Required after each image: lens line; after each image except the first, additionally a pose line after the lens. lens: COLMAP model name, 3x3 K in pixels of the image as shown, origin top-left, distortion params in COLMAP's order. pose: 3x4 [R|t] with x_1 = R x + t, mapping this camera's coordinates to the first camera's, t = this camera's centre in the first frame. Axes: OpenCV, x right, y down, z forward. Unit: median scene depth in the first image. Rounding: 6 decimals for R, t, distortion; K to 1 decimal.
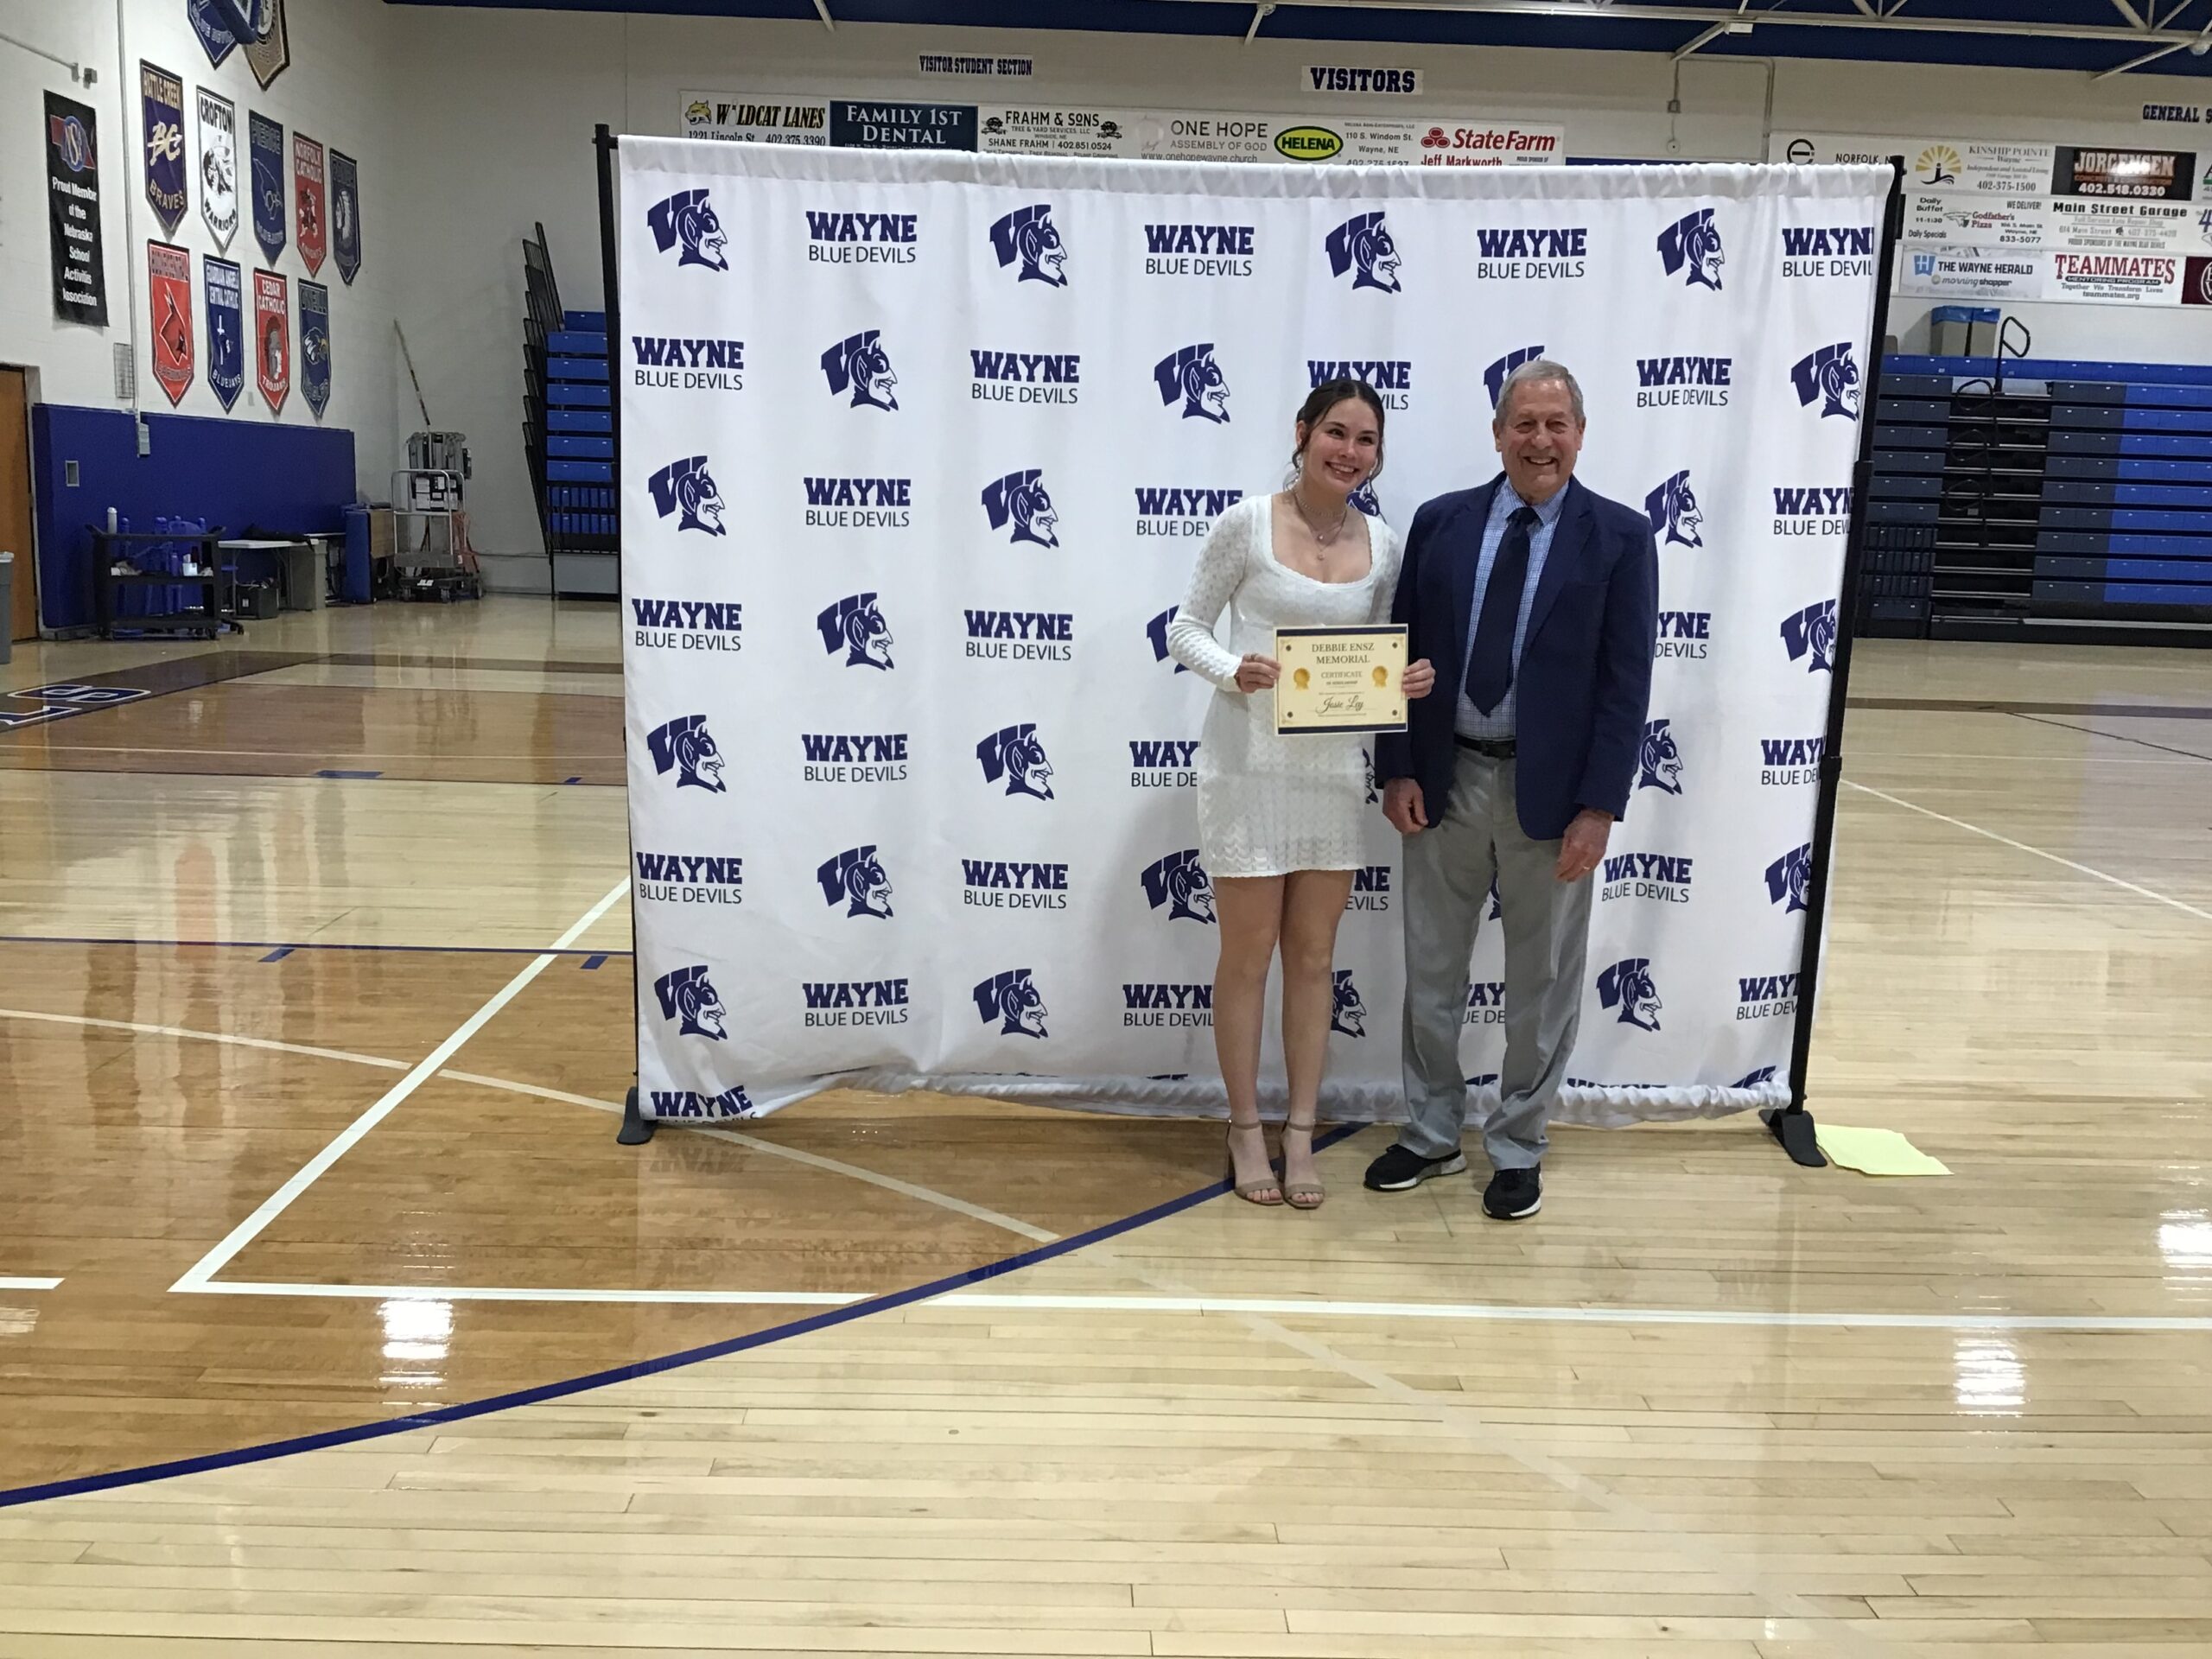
lens RADIAL K [[2003.7, 0, 1105.6], [0, 2003.7, 835.8], [0, 0, 1]] dist [0.096301, -0.179705]
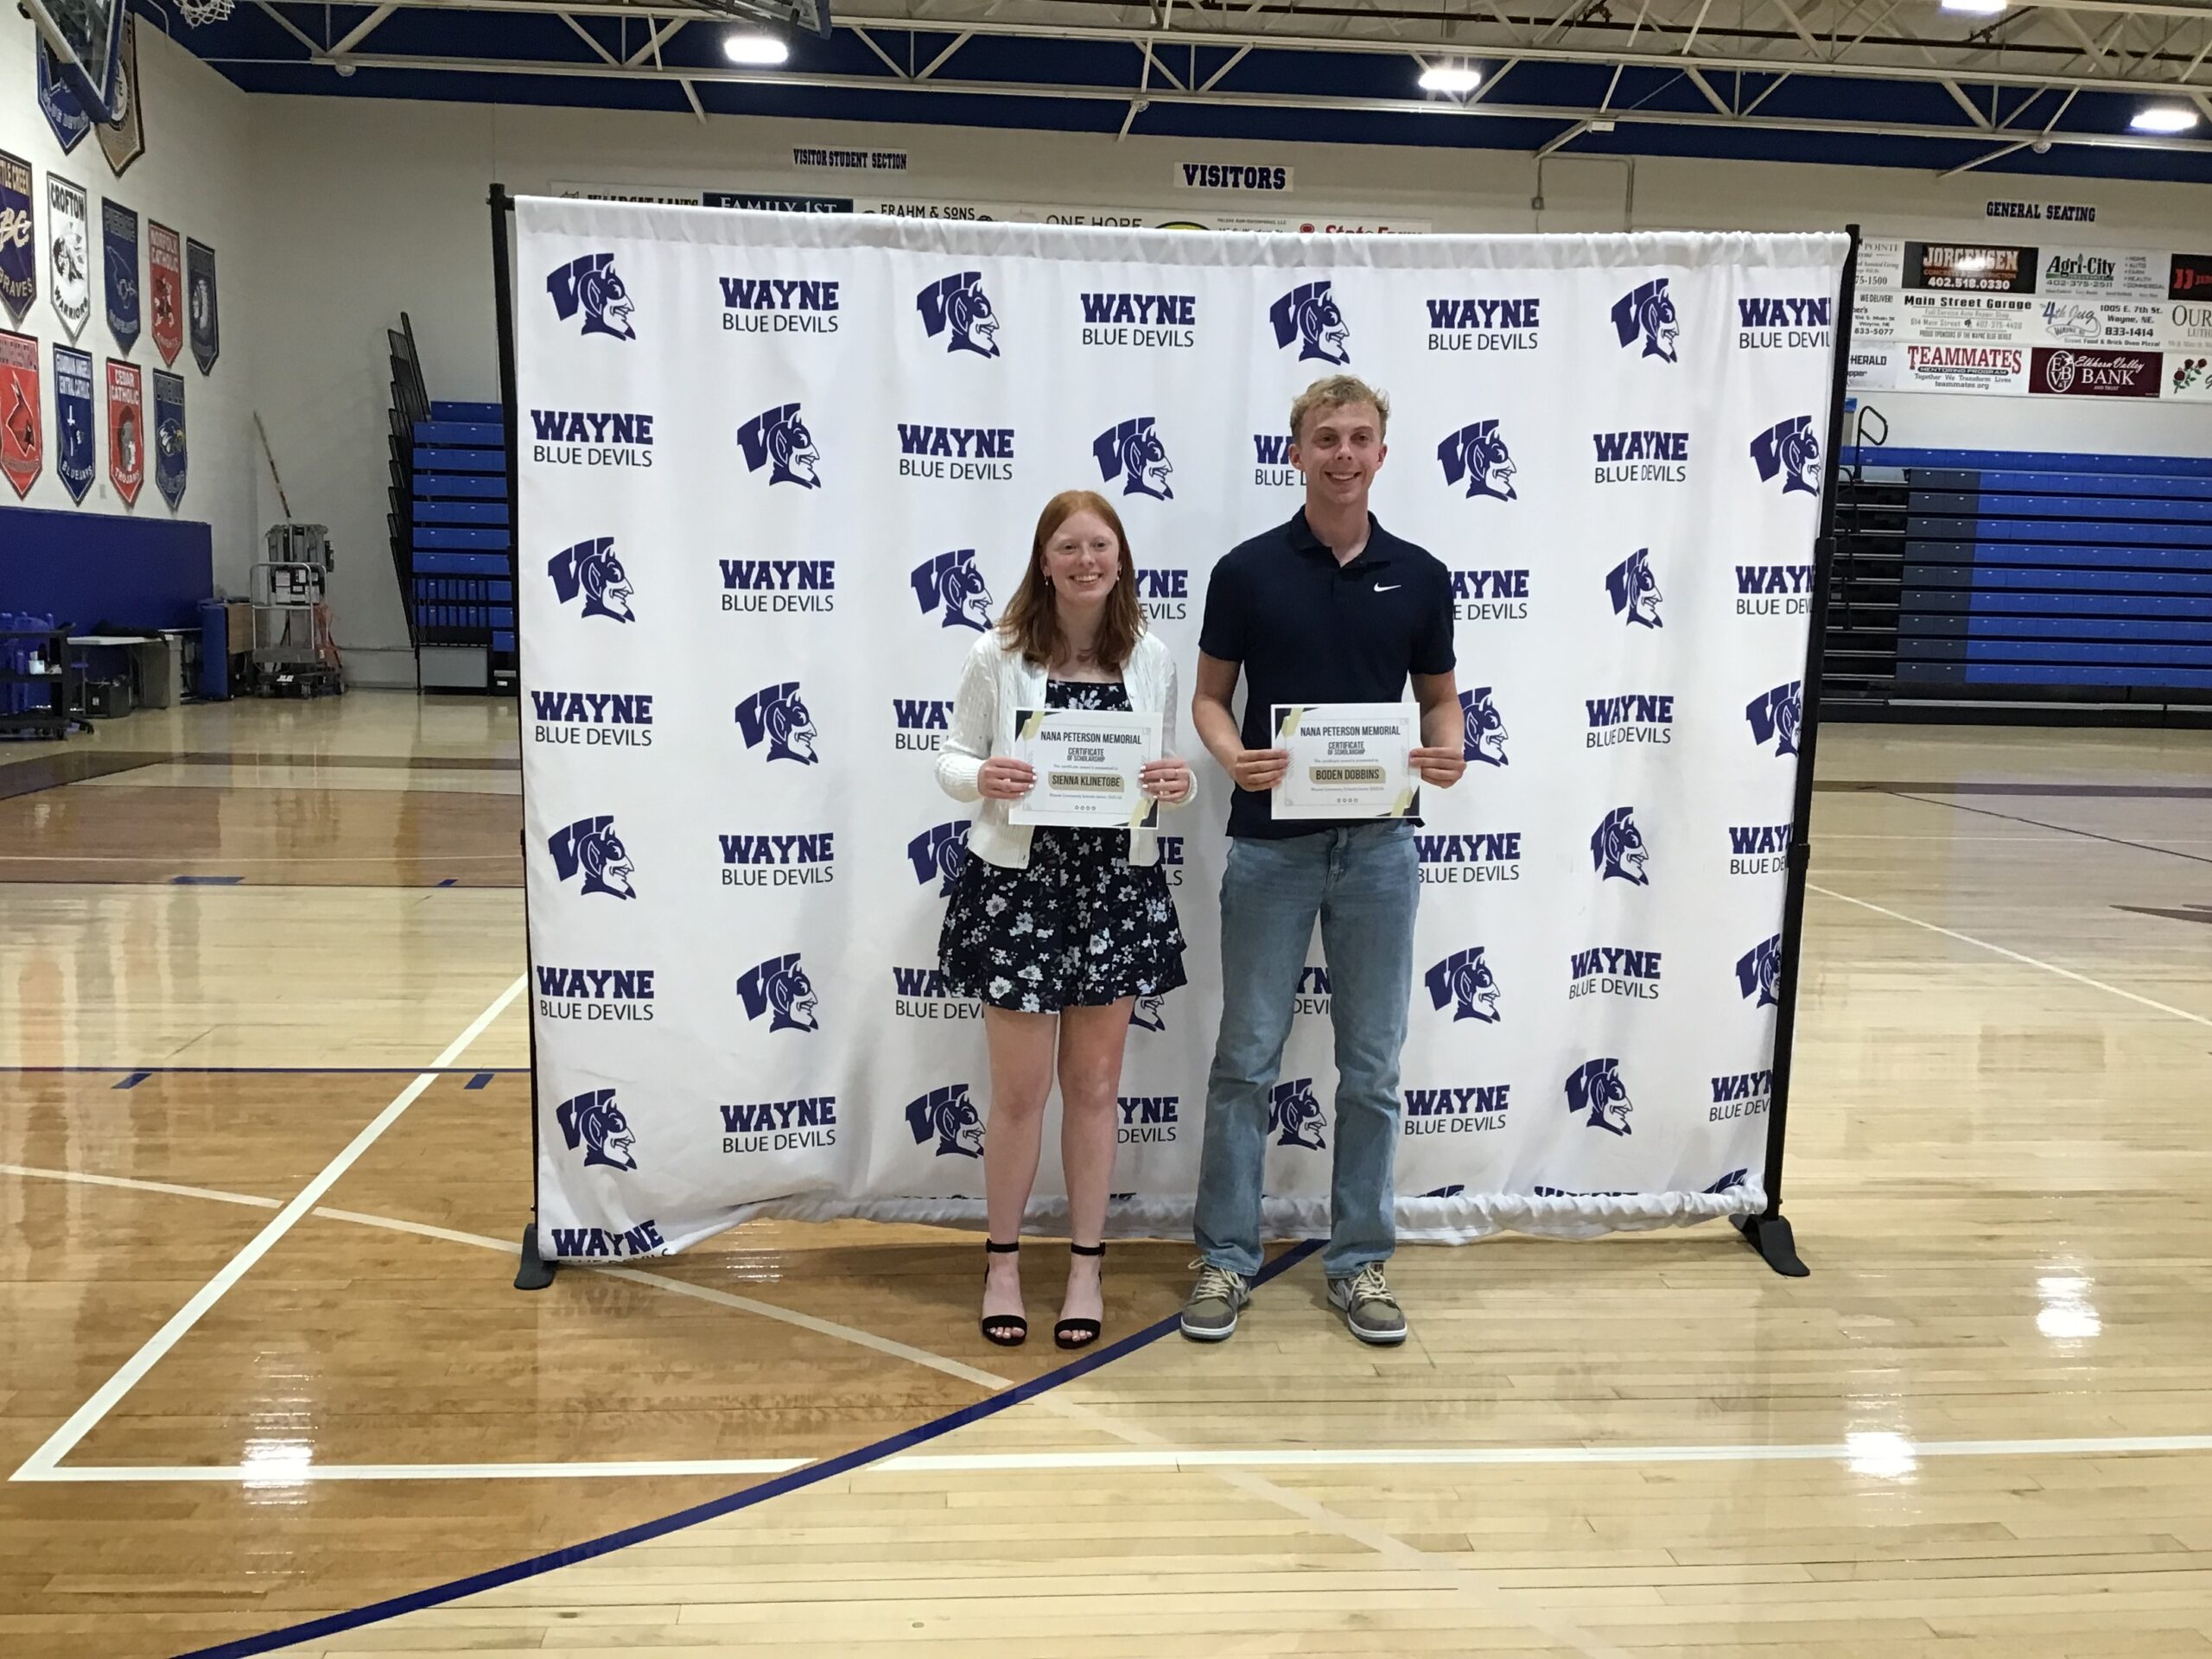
lens RADIAL K [[1996.4, 0, 1101.3], [0, 1996.4, 833.9], [0, 0, 1]] dist [0.112428, -0.223069]
pose [[0.998030, -0.013963, 0.061165, -0.031596], [0.016663, 0.998899, -0.043859, -0.007599], [-0.060485, 0.044792, 0.997164, 0.068775]]
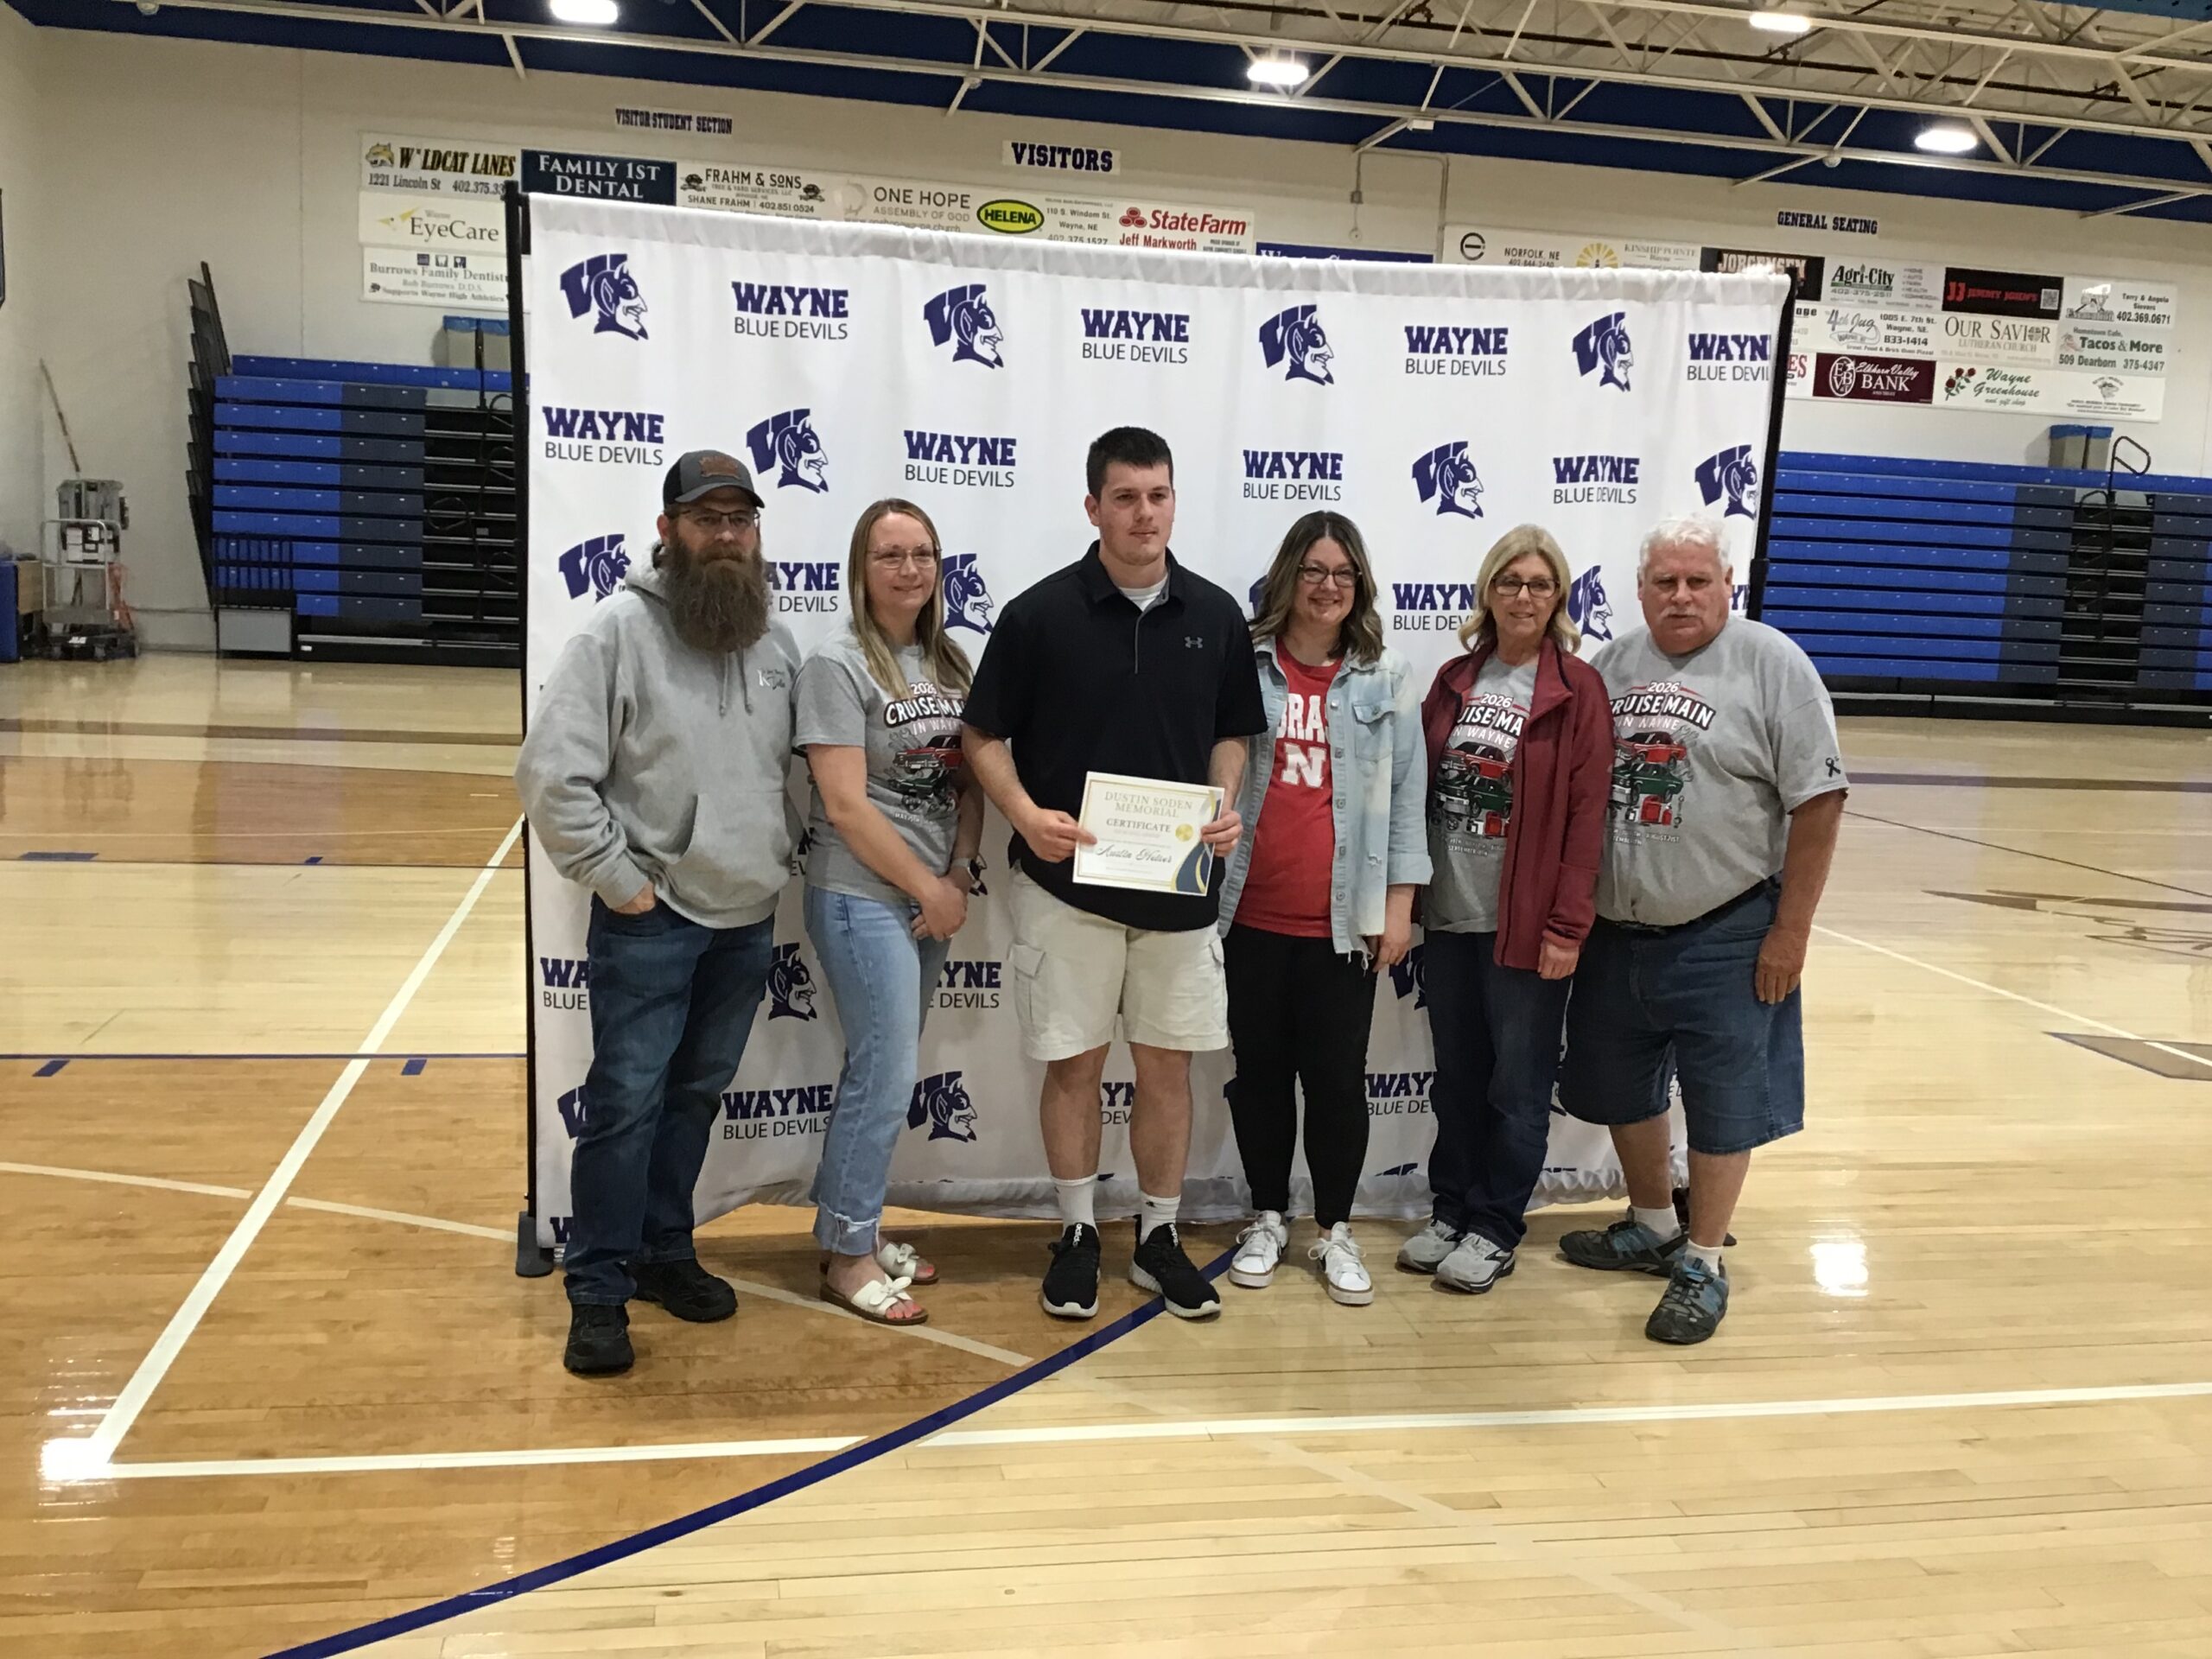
lens RADIAL K [[1990.6, 0, 1099.7], [0, 1990.6, 829.5], [0, 0, 1]] dist [0.119724, -0.241455]
pose [[0.986231, -0.007006, 0.165223, -0.131894], [0.012169, 0.999468, -0.030258, -0.019783], [-0.164923, 0.031852, 0.985792, 0.045640]]
